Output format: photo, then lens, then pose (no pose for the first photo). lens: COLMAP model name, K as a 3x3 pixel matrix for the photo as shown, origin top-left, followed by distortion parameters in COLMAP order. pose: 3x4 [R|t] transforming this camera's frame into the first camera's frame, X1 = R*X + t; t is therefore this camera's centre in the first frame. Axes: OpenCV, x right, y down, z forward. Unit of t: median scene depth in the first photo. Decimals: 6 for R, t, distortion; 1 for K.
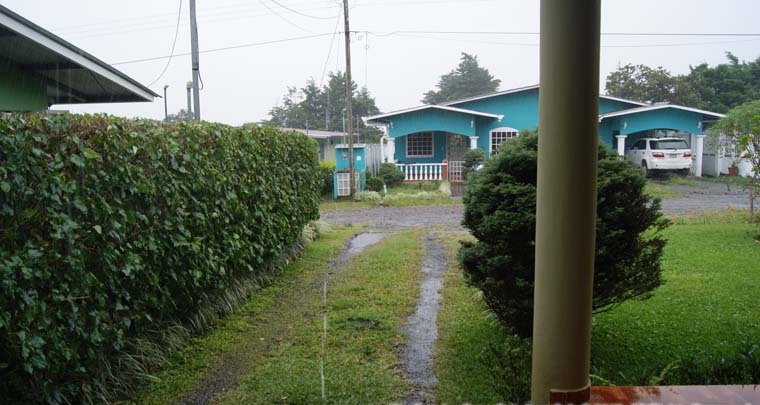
lens RADIAL K [[584.2, 0, 380.0], [0, 584.2, 202.8], [0, 0, 1]] dist [-0.078466, 0.004371]
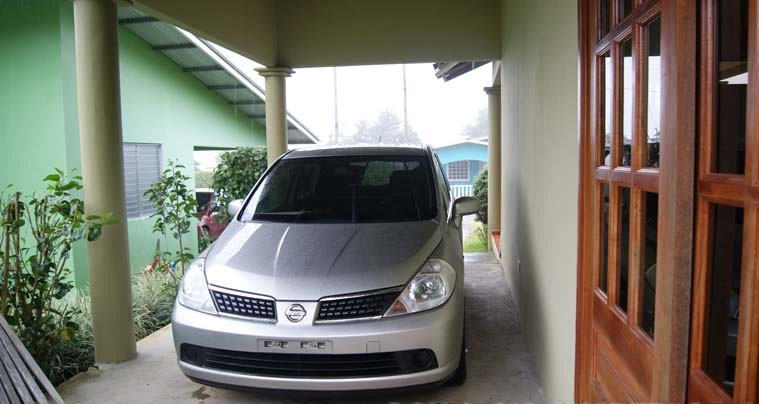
lens RADIAL K [[583.4, 0, 379.8], [0, 583.4, 202.6], [0, 0, 1]] dist [-0.078466, 0.004371]
pose [[0.997640, 0.003741, -0.068555, -0.013381], [-0.007220, 0.998694, -0.050581, 0.032361], [0.068276, 0.050957, 0.996364, -0.250032]]
